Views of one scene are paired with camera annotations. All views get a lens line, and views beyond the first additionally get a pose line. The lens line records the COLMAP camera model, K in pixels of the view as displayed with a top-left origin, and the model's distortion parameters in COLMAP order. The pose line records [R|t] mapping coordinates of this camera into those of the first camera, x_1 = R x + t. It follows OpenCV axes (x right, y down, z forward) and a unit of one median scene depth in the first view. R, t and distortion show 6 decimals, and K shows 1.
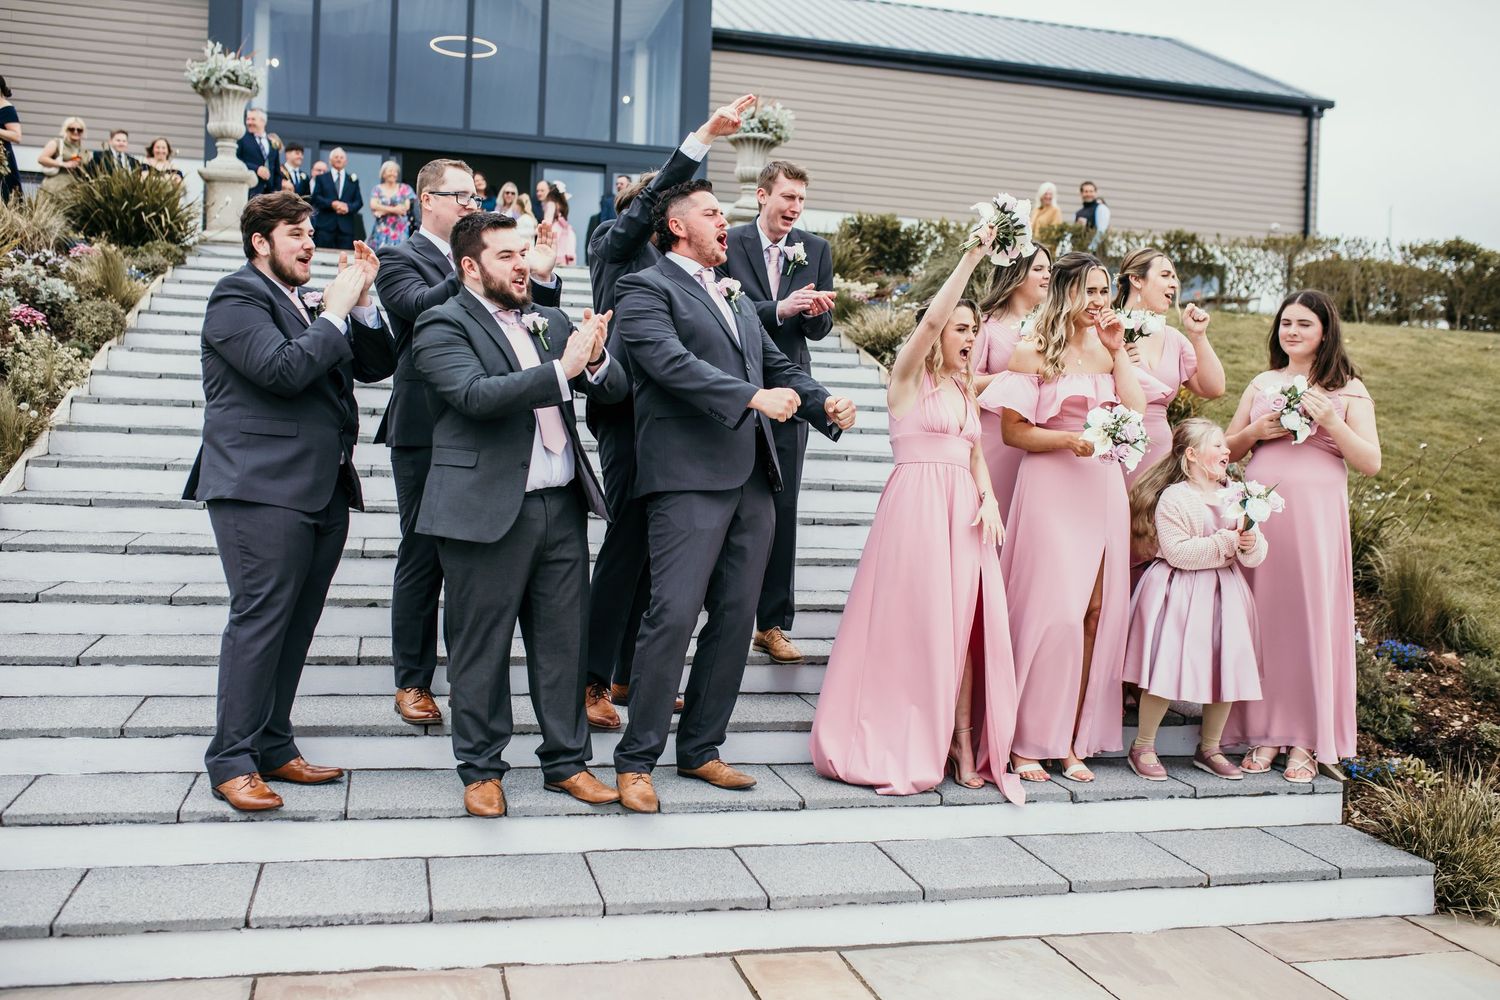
lens RADIAL K [[1450.5, 0, 749.8], [0, 1450.5, 501.2], [0, 0, 1]] dist [-0.010485, 0.010685]
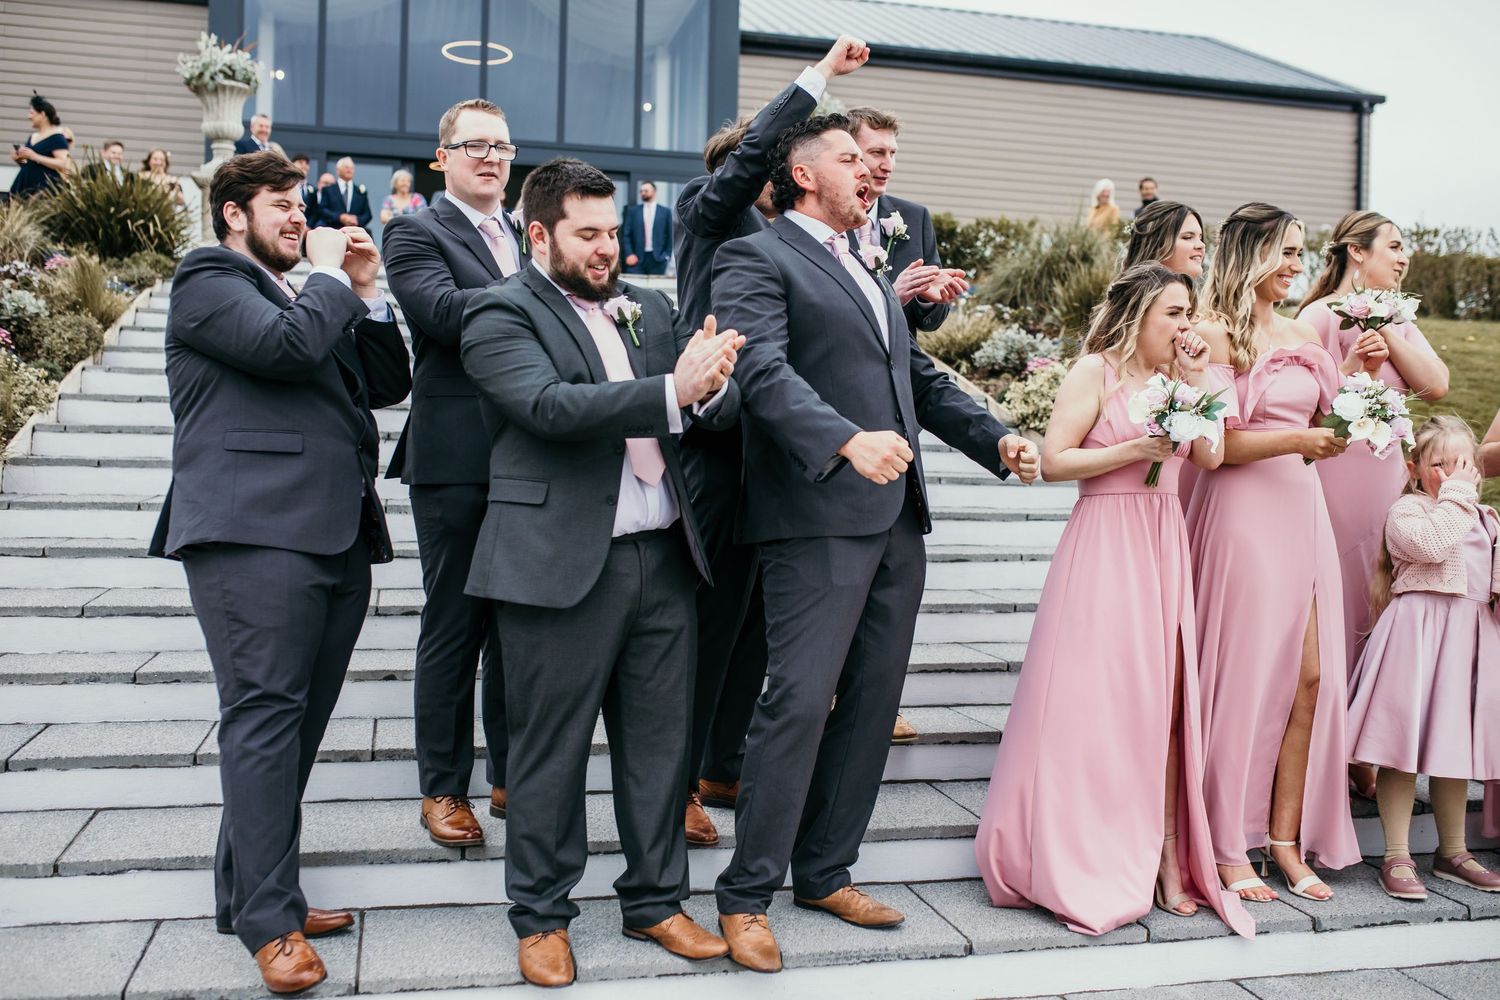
lens RADIAL K [[1446.9, 0, 751.0], [0, 1446.9, 456.4], [0, 0, 1]] dist [-0.008140, 0.011572]
pose [[0.999824, -0.017979, -0.005310, -0.038592], [0.017721, 0.998822, -0.045169, -0.006999], [0.006116, 0.045067, 0.998965, 0.140705]]
